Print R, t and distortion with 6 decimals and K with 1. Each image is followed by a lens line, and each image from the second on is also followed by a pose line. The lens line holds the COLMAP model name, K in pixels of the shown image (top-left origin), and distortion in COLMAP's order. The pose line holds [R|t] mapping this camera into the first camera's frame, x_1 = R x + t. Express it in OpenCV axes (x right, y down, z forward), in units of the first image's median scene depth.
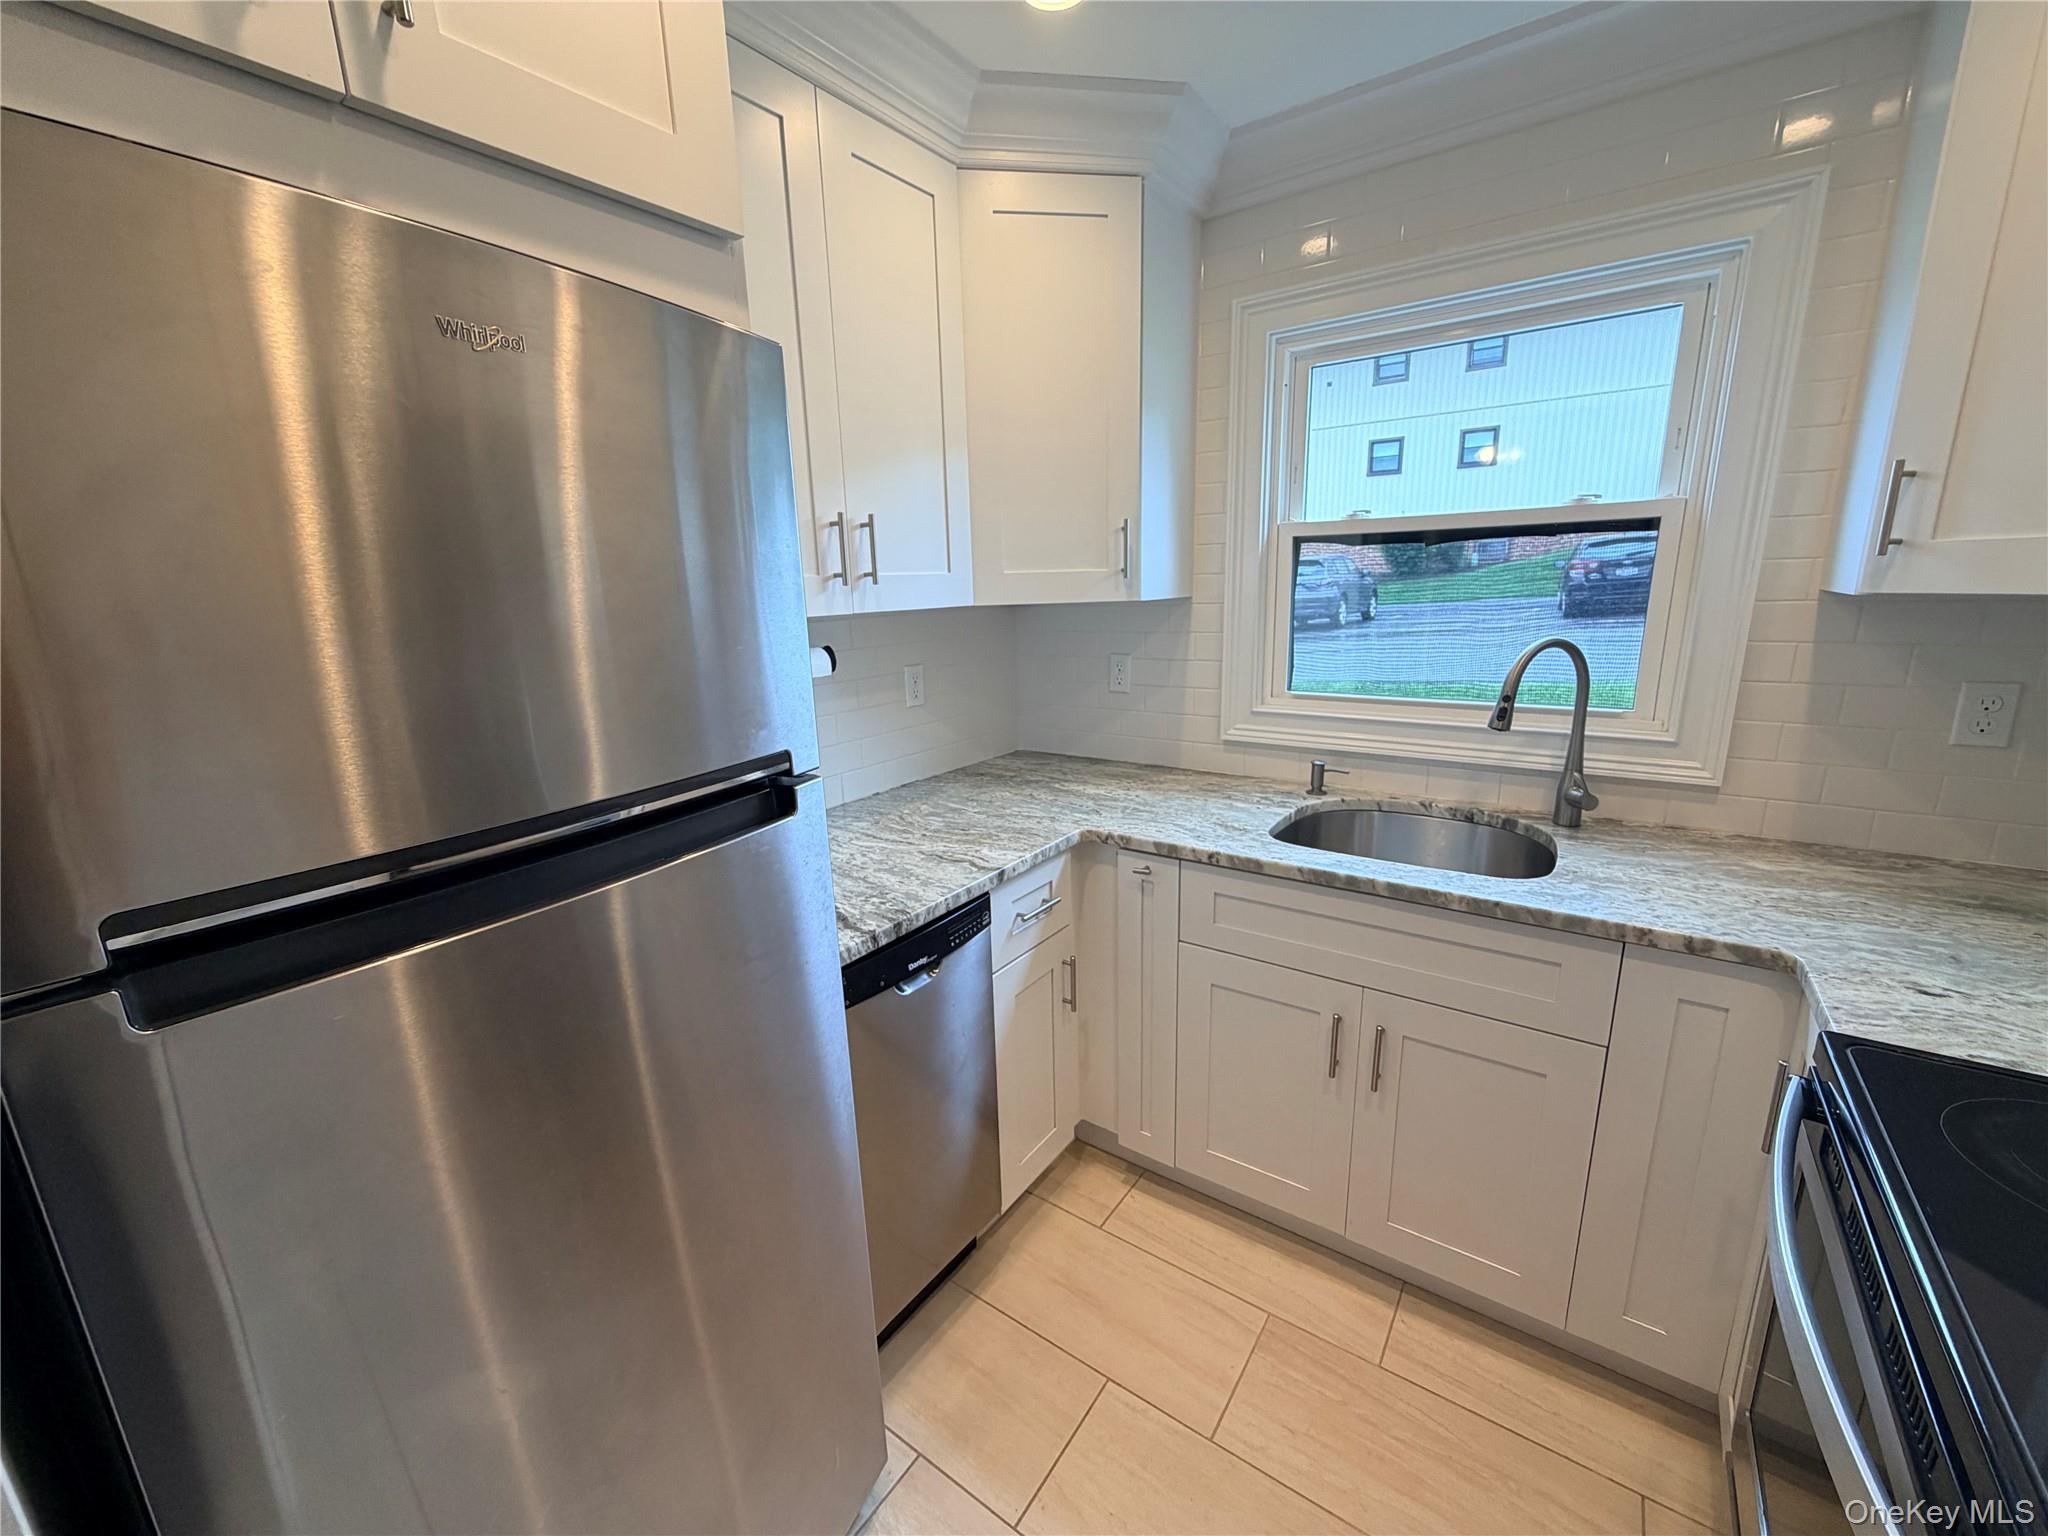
lens RADIAL K [[814.8, 0, 1018.4], [0, 814.8, 771.1], [0, 0, 1]] dist [-0.000447, 0.000051]
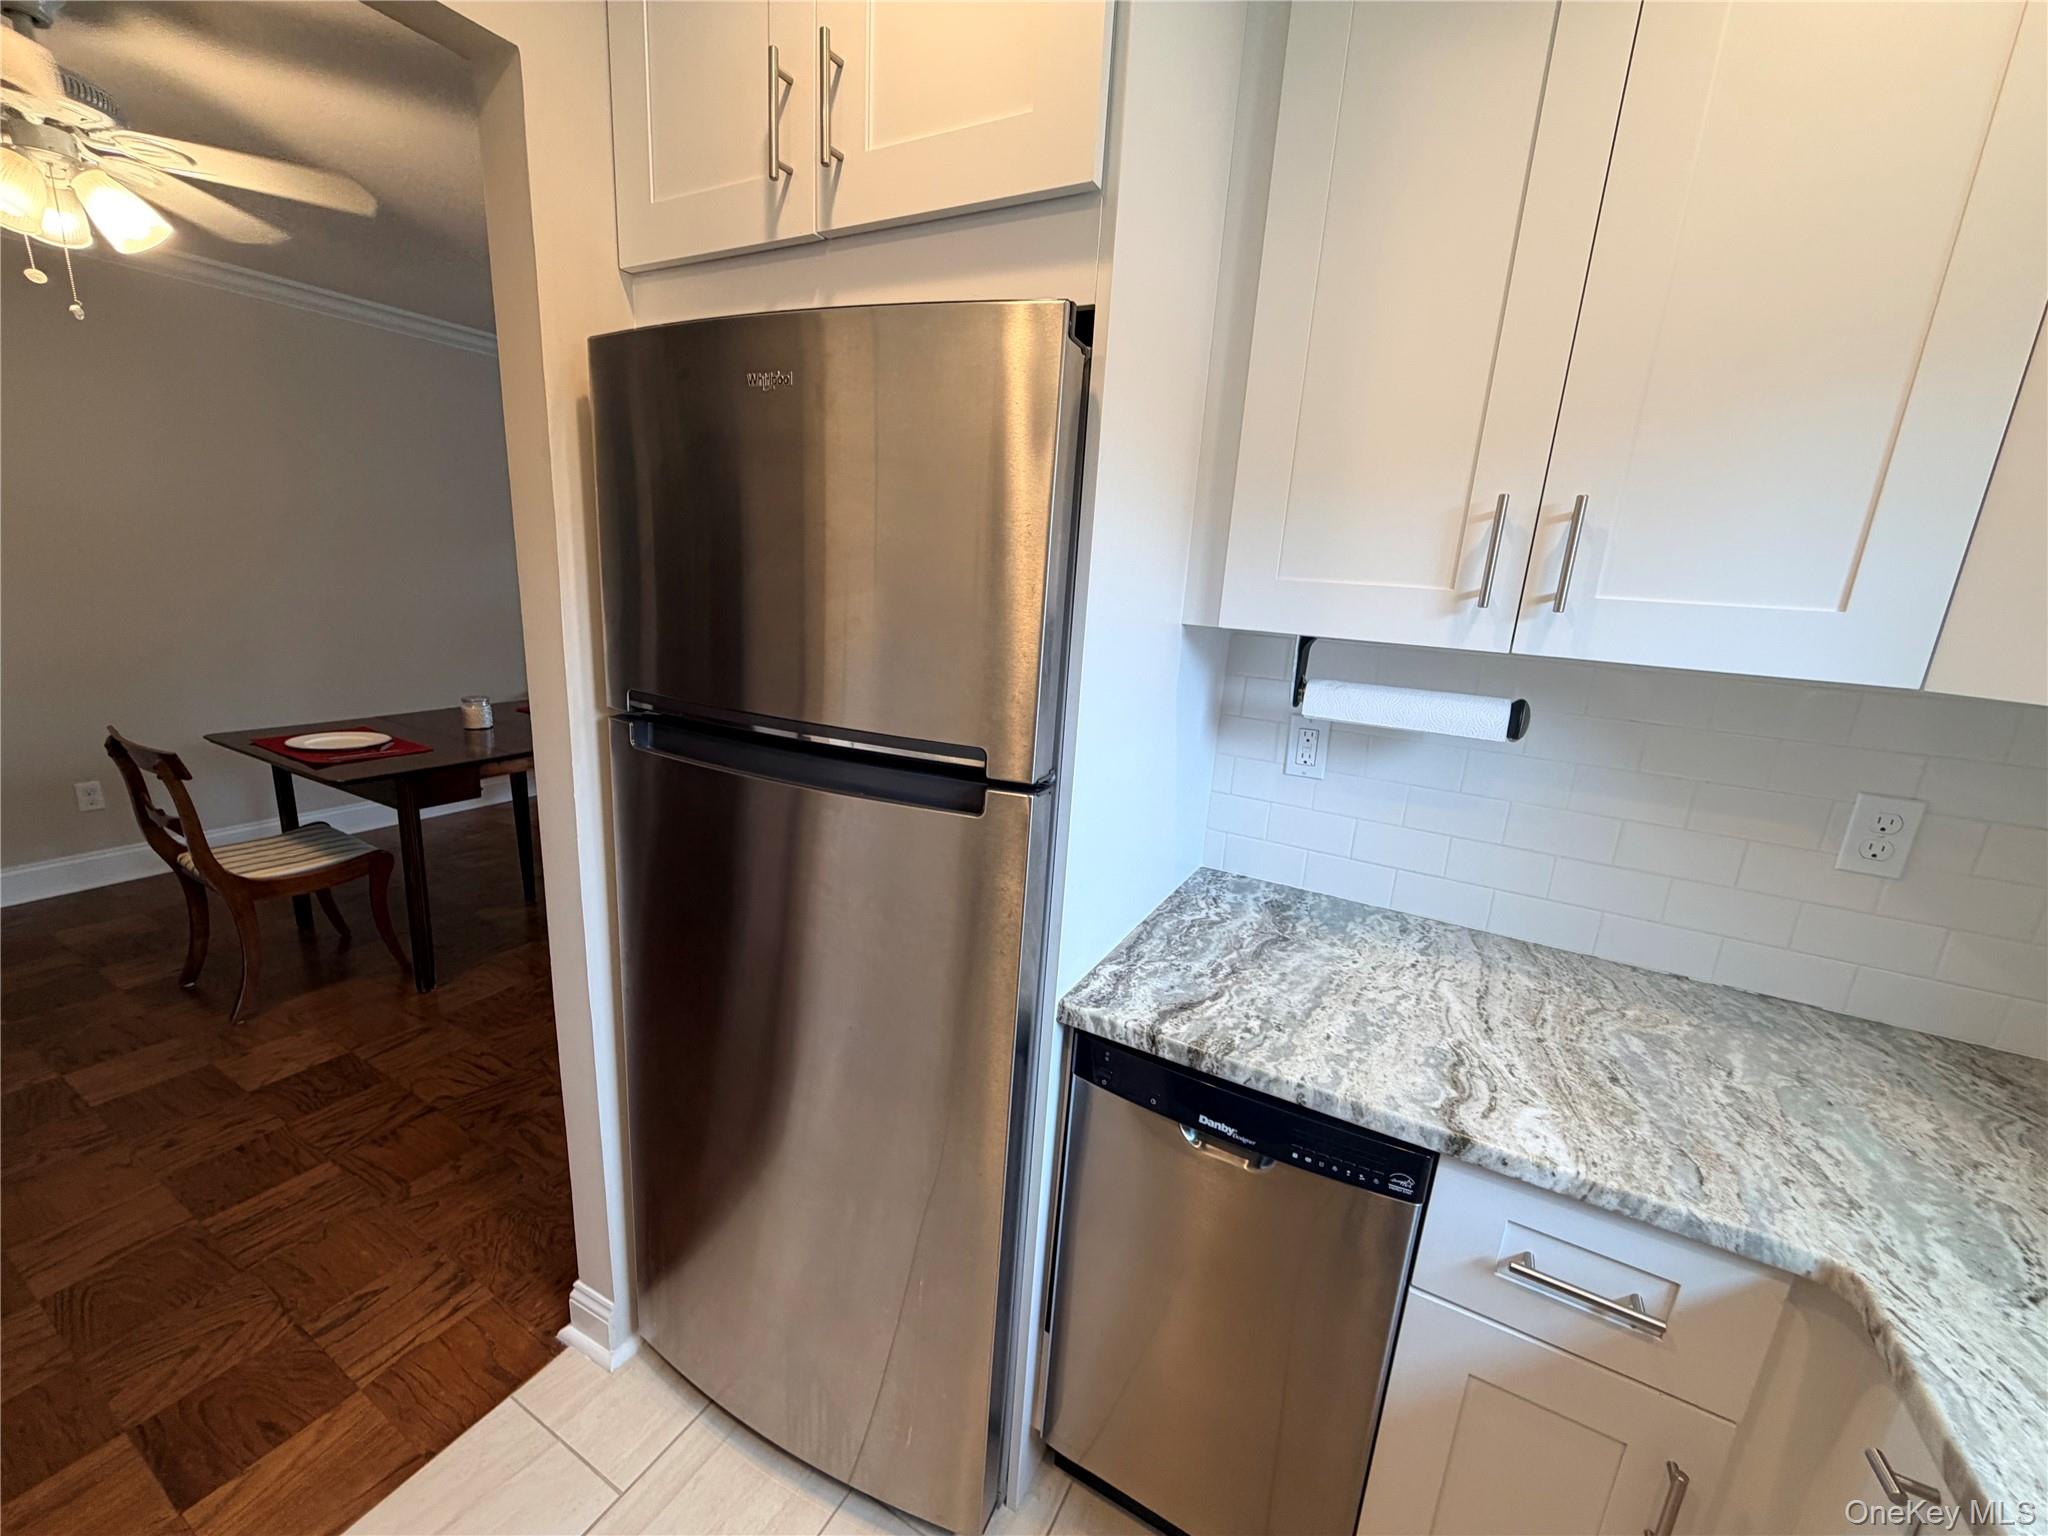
lens RADIAL K [[814.8, 0, 1018.4], [0, 814.8, 771.1], [0, 0, 1]] dist [-0.000447, 0.000051]
pose [[0.112488, 0.273274, -0.955336, 0.385976], [-0.290107, 0.928581, 0.231461, -0.141656], [0.950360, 0.251114, 0.183733, 0.532471]]
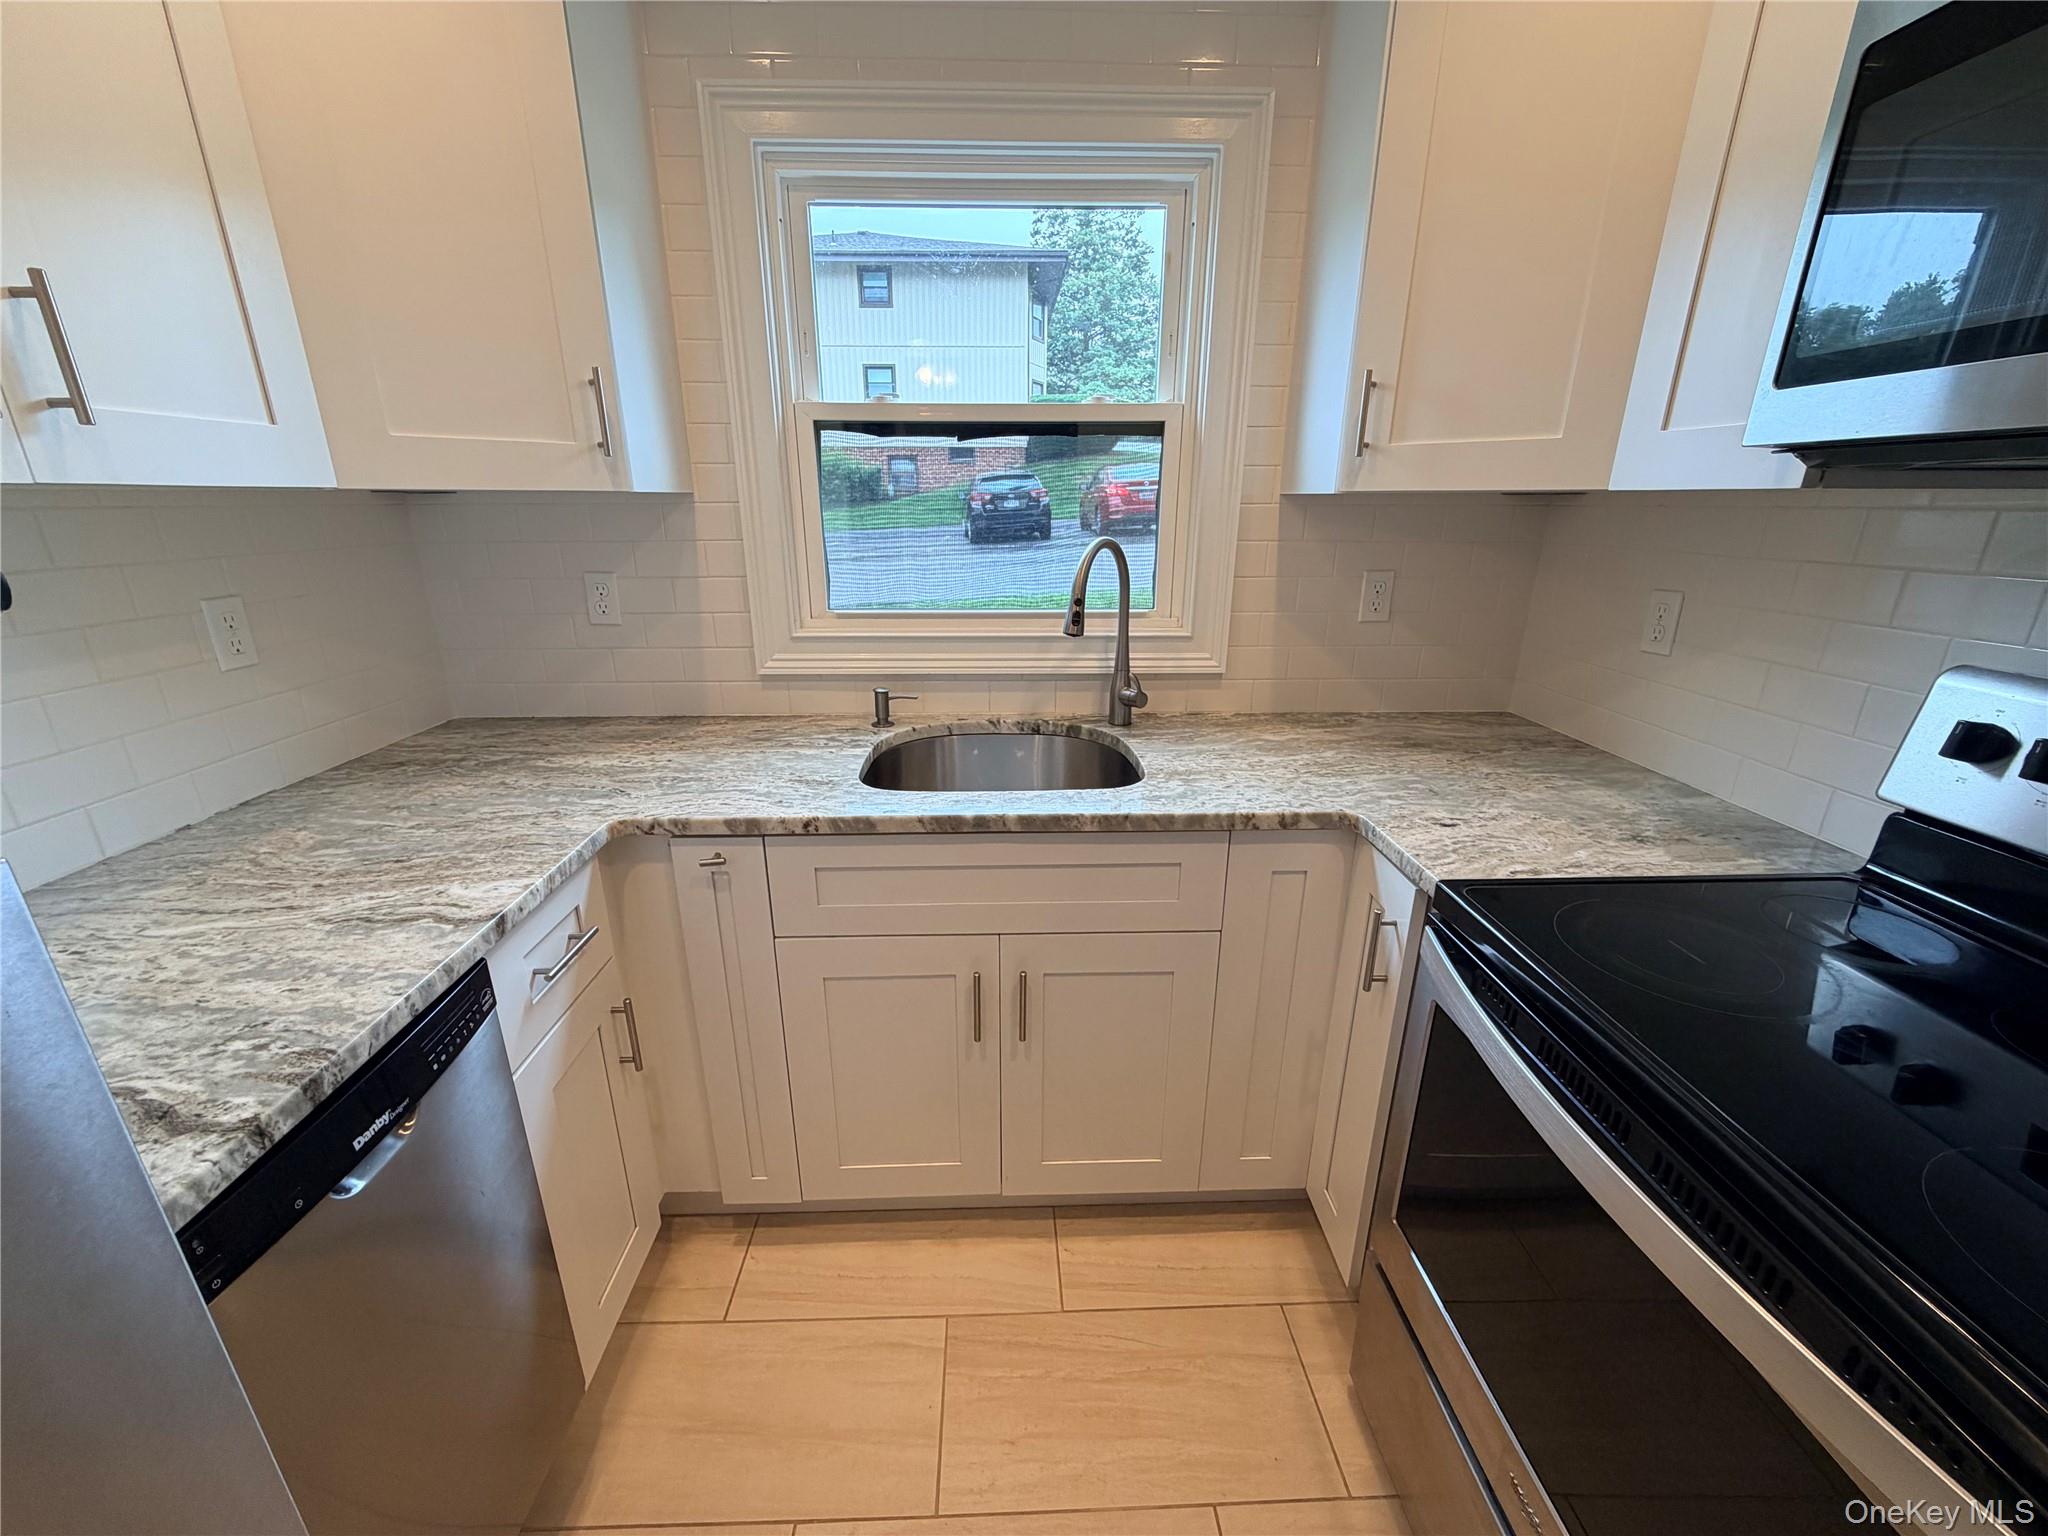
lens RADIAL K [[814.8, 0, 1018.4], [0, 814.8, 771.1], [0, 0, 1]] dist [-0.000447, 0.000051]
pose [[0.793989, -0.164955, 0.585125, -0.049941], [0.116371, 0.985926, 0.120036, -0.015541], [-0.596691, -0.027216, 0.802010, 0.259777]]
